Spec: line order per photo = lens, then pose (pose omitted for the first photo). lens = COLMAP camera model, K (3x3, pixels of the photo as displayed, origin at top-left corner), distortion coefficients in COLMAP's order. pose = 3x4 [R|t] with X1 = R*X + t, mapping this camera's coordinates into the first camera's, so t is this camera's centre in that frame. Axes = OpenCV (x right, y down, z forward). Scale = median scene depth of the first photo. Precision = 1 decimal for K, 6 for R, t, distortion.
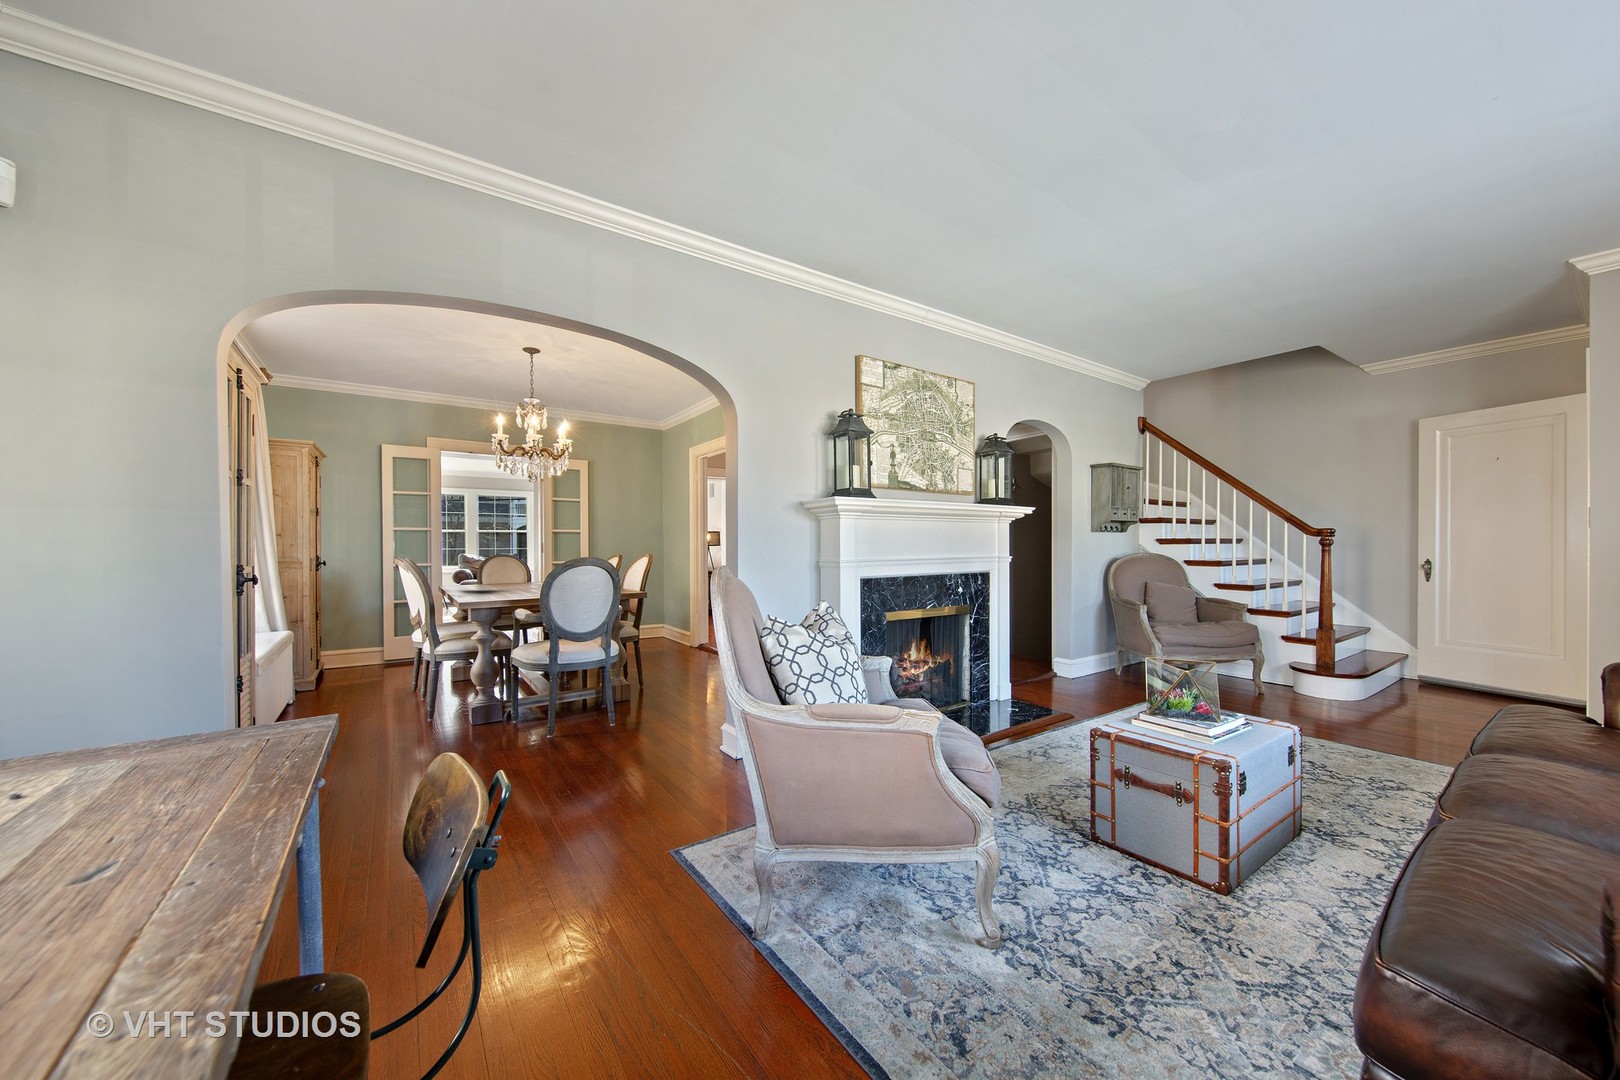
lens RADIAL K [[601.3, 0, 807.5], [0, 601.3, 543.5], [0, 0, 1]] dist [0.000372, -0.000058]
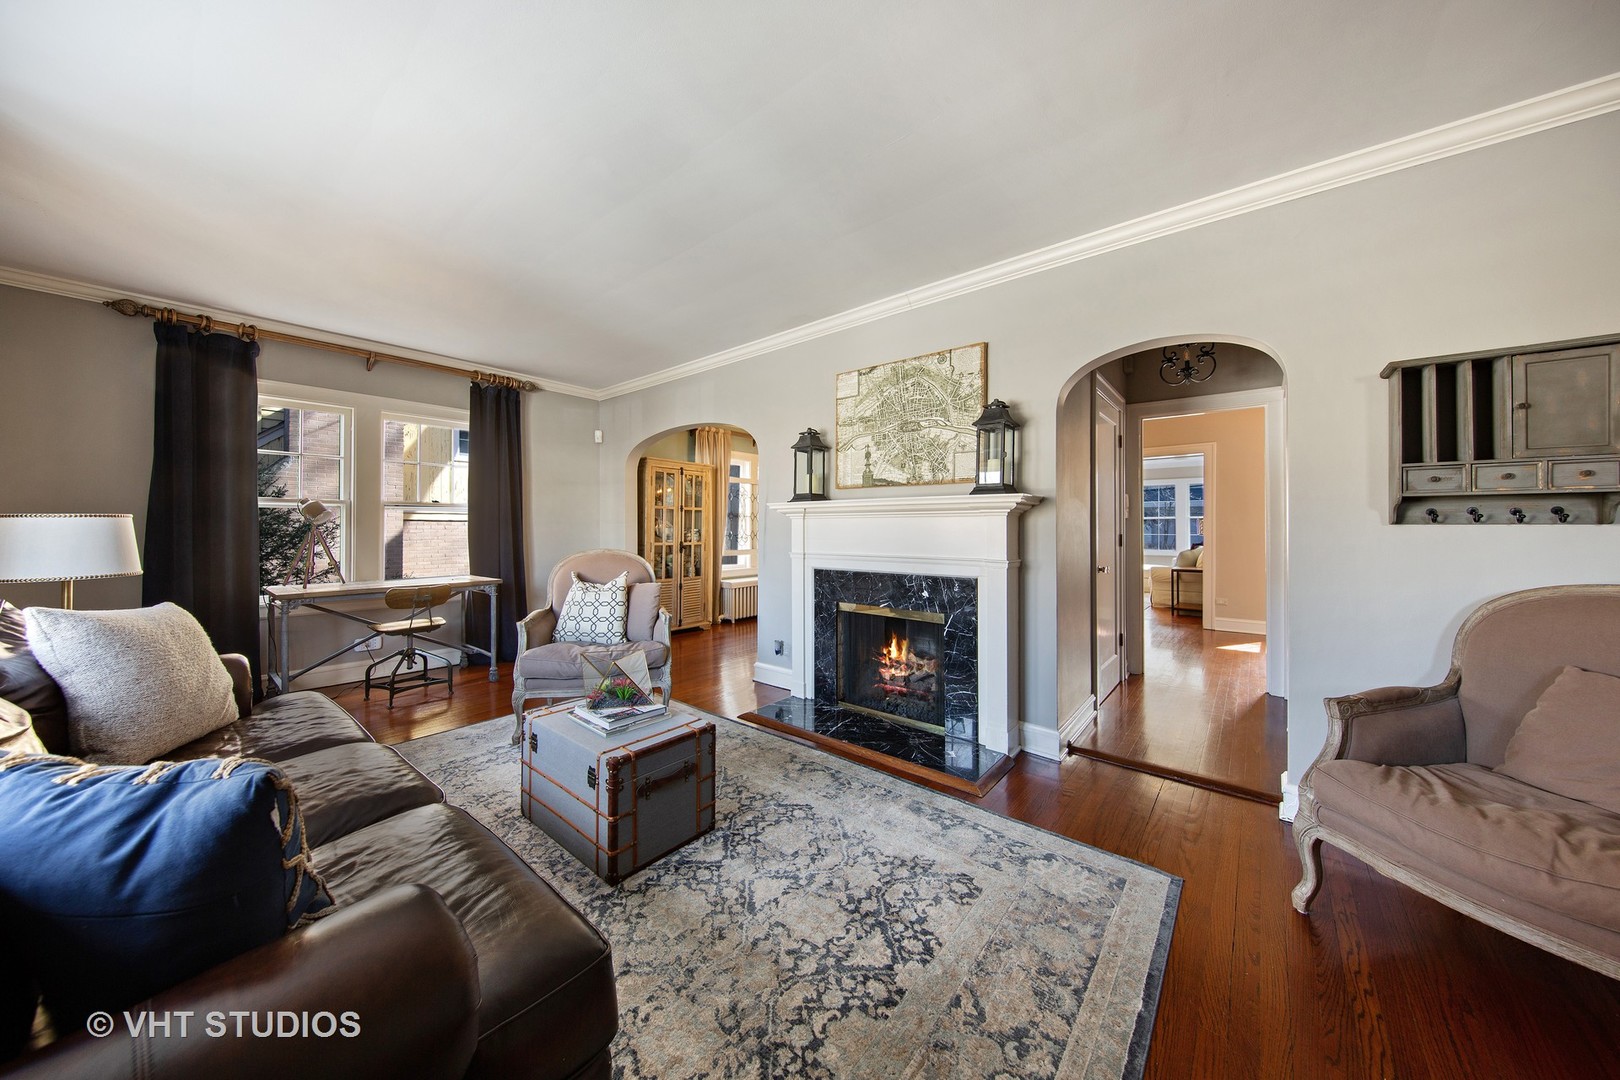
lens RADIAL K [[528.3, 0, 808.0], [0, 528.3, 524.8], [0, 0, 1]] dist [0.000236, -0.001873]
pose [[0.253196, -0.003002, -0.967410, 0.978641], [-0.001433, 0.999993, -0.003478, -0.022097], [0.967414, 0.002267, 0.253190, 0.648007]]
